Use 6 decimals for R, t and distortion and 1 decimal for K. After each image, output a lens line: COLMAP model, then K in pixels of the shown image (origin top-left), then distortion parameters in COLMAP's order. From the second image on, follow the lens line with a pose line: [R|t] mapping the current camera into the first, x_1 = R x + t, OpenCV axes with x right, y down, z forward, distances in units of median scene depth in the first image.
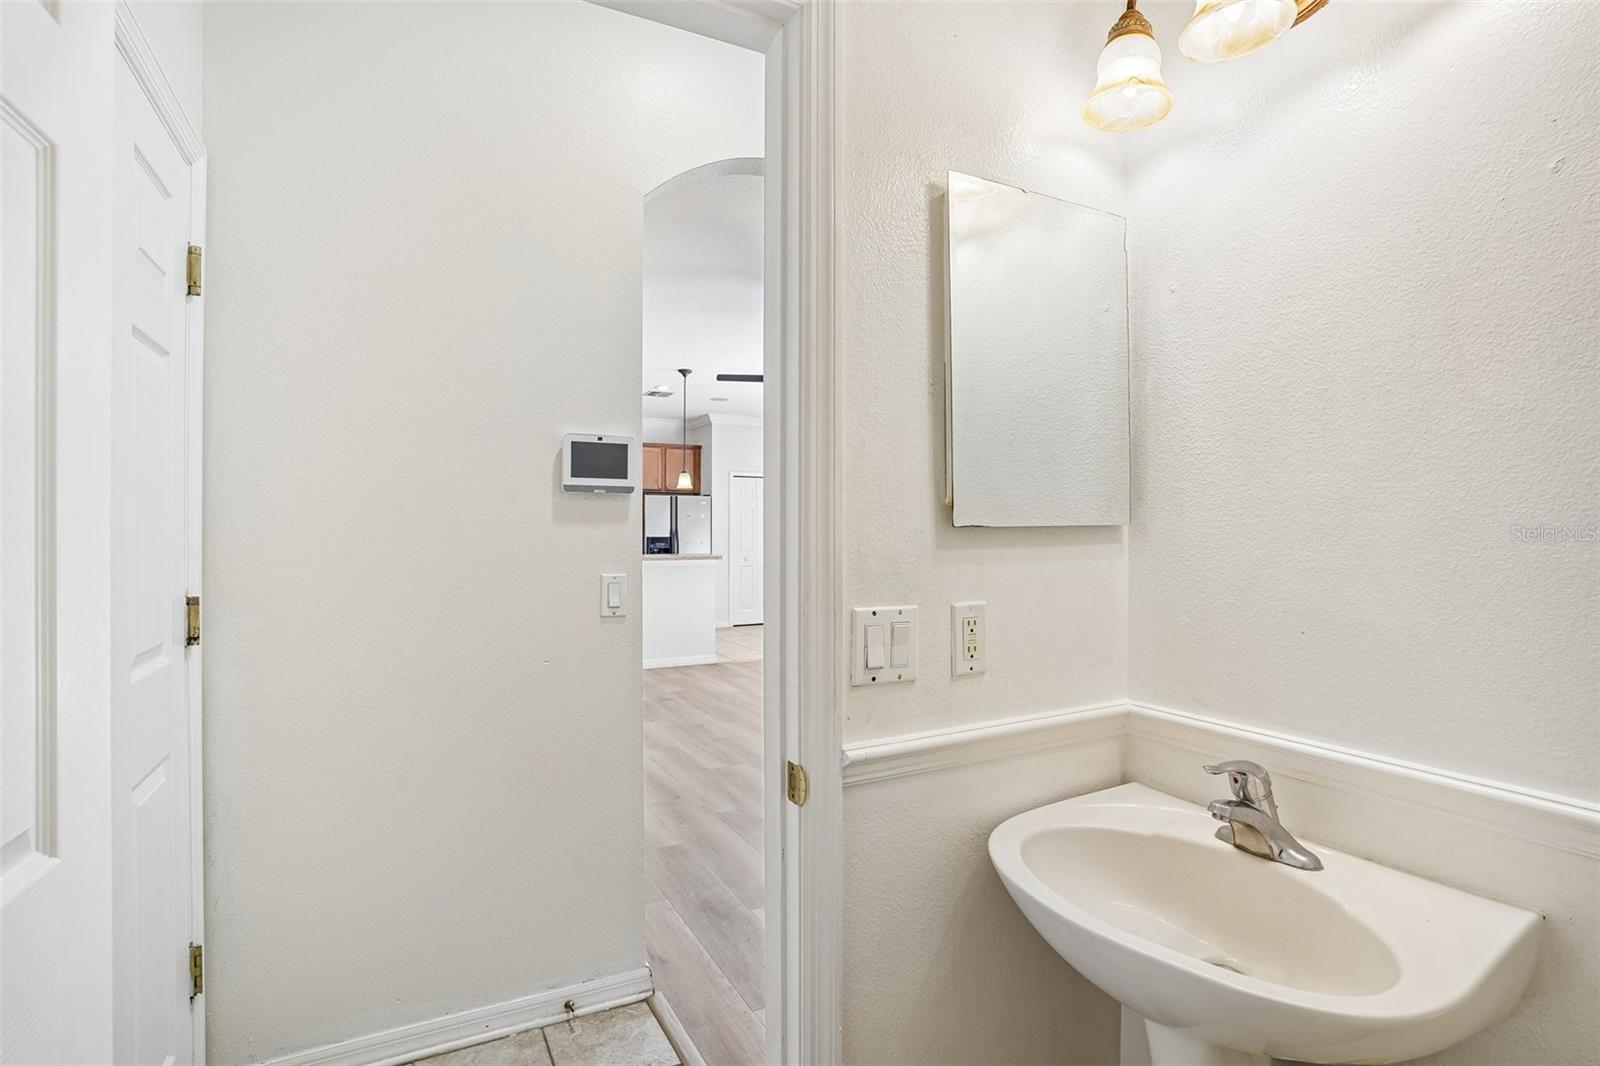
lens RADIAL K [[790.3, 0, 797.3], [0, 790.3, 524.2], [0, 0, 1]] dist [-0.043932, 0.015051]
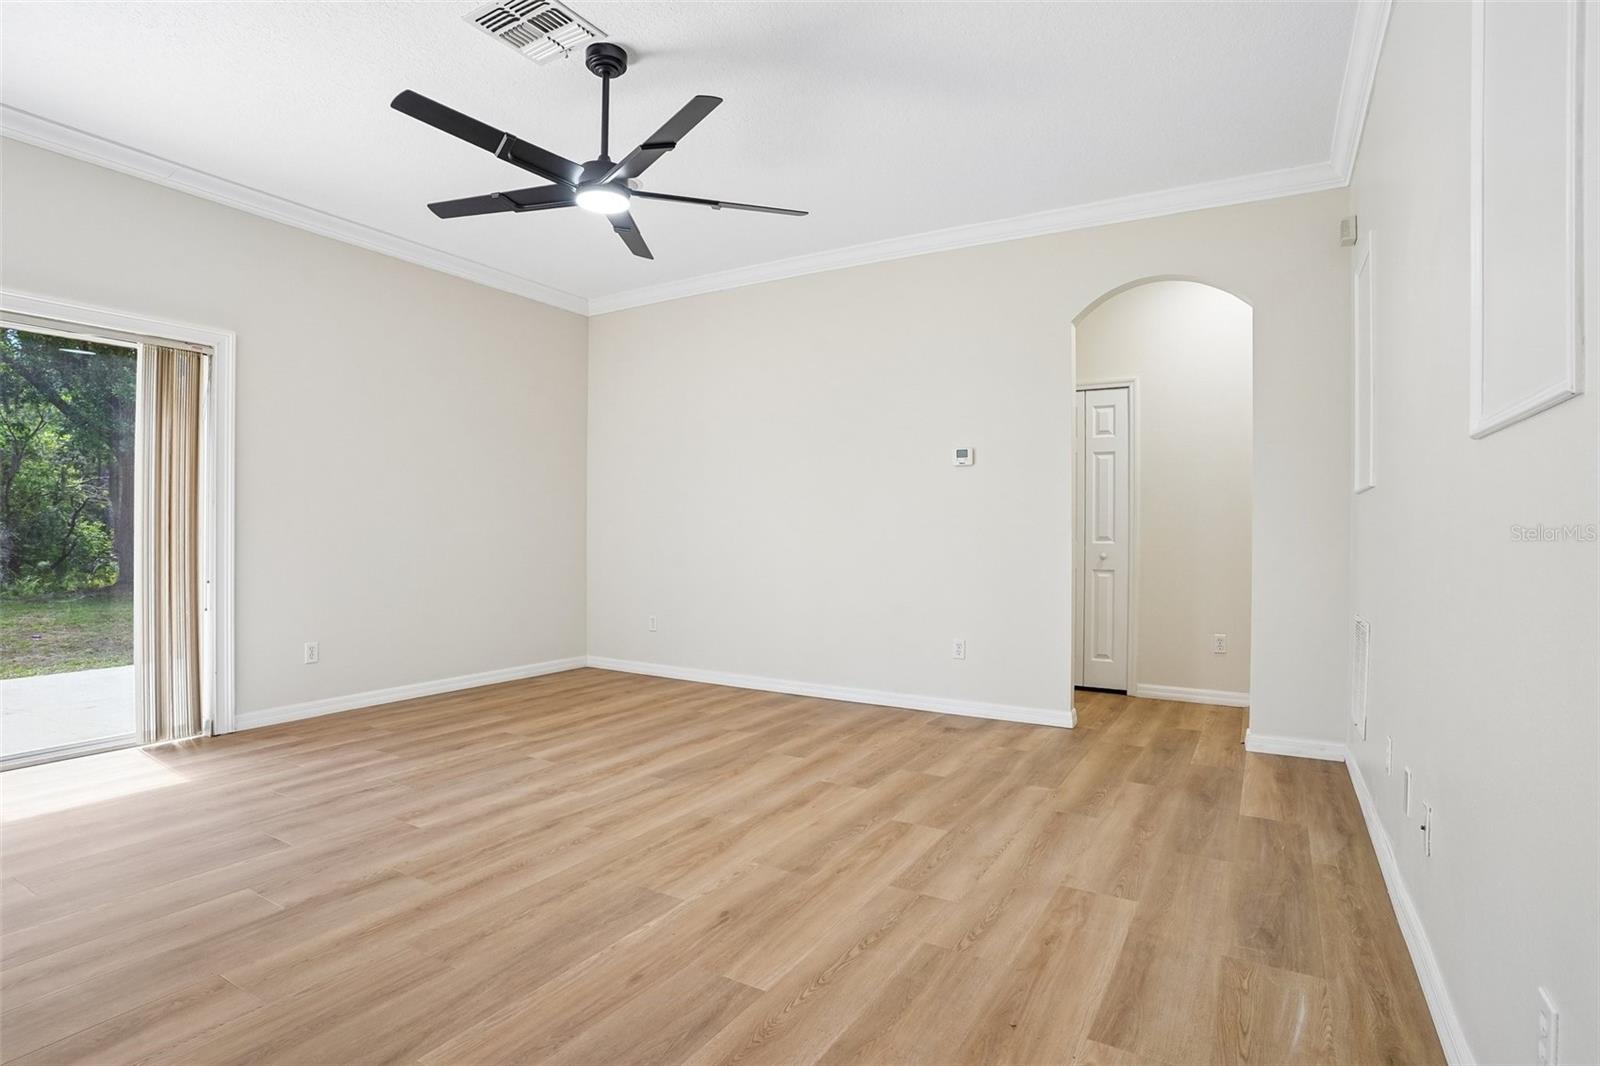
lens RADIAL K [[790.3, 0, 798.9], [0, 790.3, 533.4], [0, 0, 1]] dist [-0.043932, 0.015051]
pose [[-0.523746, -0.003711, 0.851867, -0.265837], [-0.019242, 0.999787, -0.007475, 0.030666], [-0.851657, -0.020307, -0.523705, 0.637953]]
